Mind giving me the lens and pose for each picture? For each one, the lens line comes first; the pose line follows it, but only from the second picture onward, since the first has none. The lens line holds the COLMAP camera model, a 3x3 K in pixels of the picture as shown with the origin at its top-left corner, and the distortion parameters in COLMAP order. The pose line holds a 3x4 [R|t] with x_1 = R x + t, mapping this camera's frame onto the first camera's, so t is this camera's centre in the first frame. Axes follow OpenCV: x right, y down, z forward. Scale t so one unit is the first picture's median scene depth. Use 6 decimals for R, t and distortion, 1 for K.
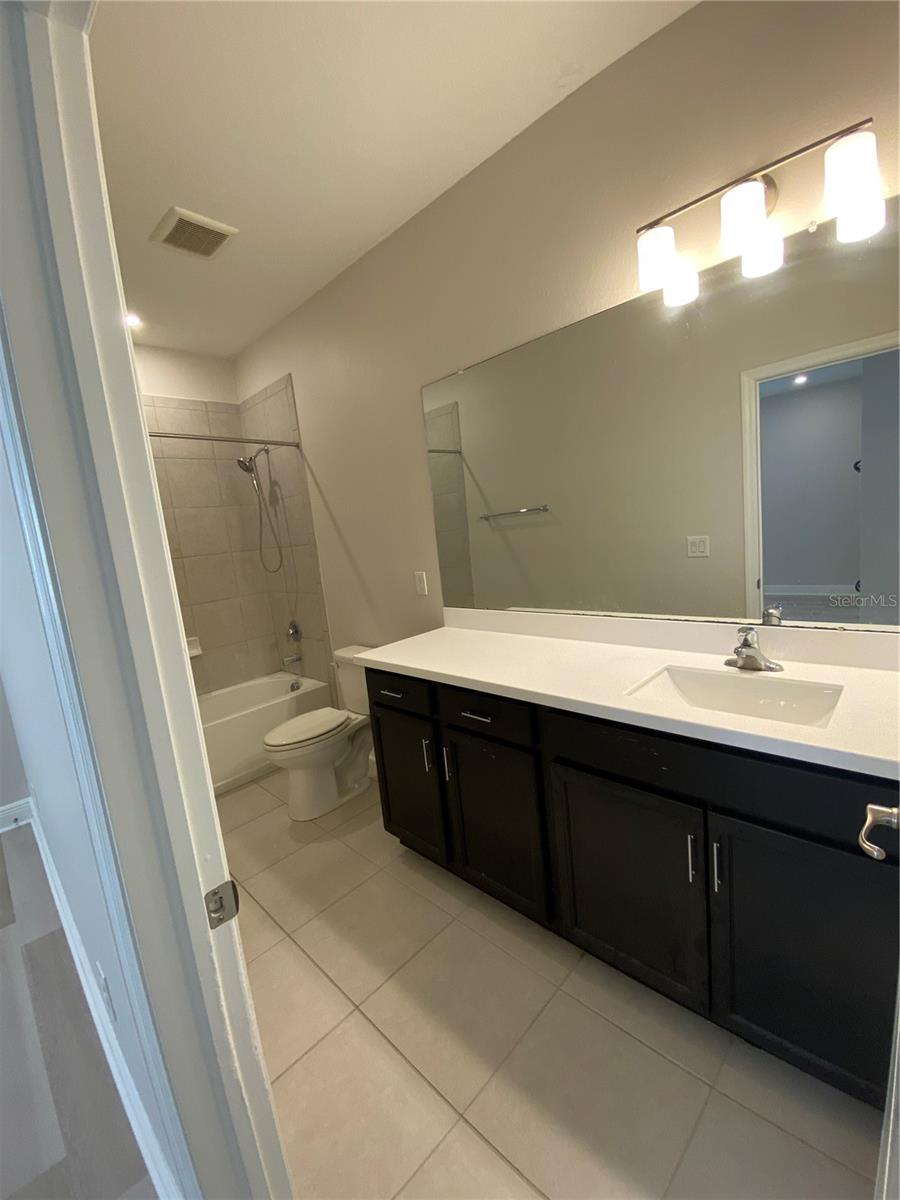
lens RADIAL K [[489.3, 0, 450.0], [0, 489.3, 600.0], [0, 0, 1]] dist [0.022162, -0.020759]
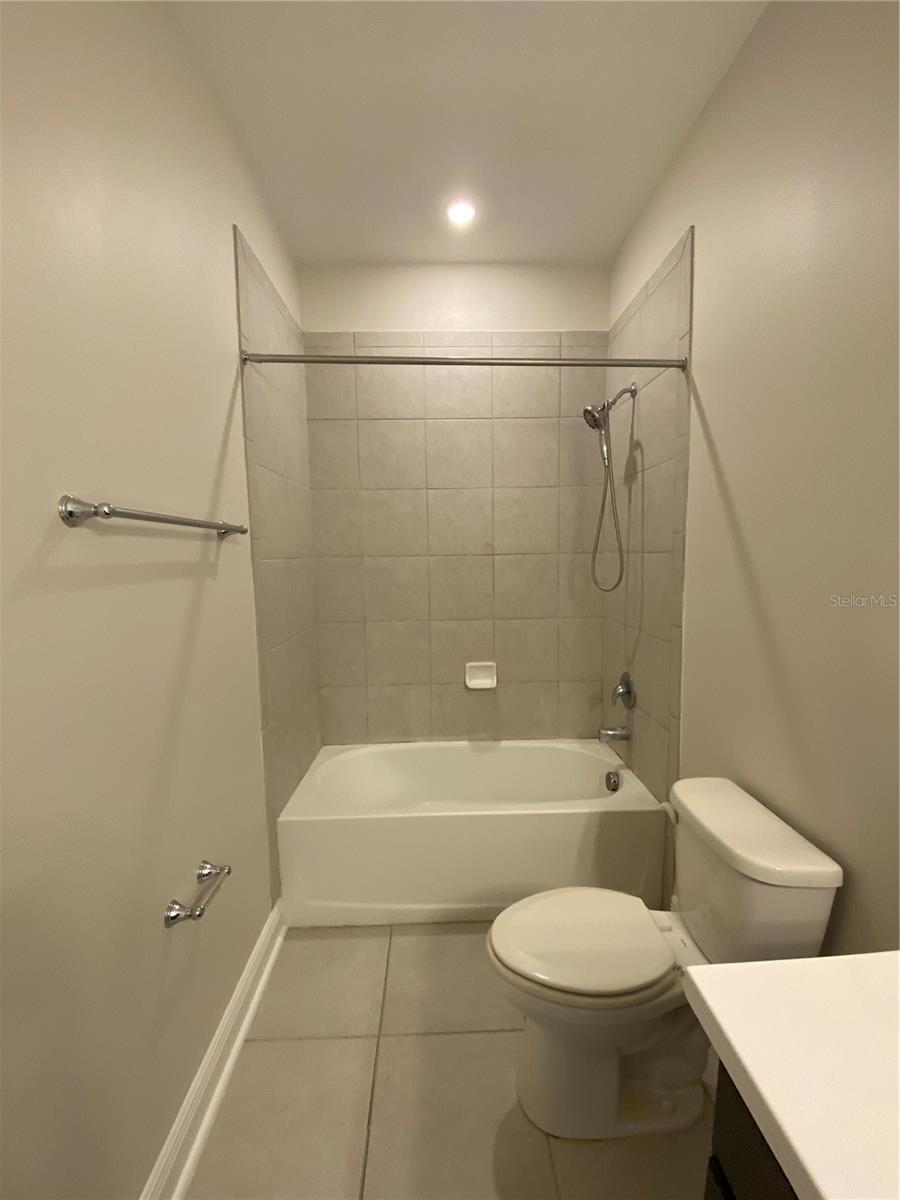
lens RADIAL K [[489.3, 0, 450.0], [0, 489.3, 600.0], [0, 0, 1]] dist [0.022162, -0.020759]
pose [[0.720098, 0.158247, -0.675587, -0.085079], [-0.153442, 0.985858, 0.067372, -0.056670], [0.676694, 0.055149, 0.734196, 0.415705]]
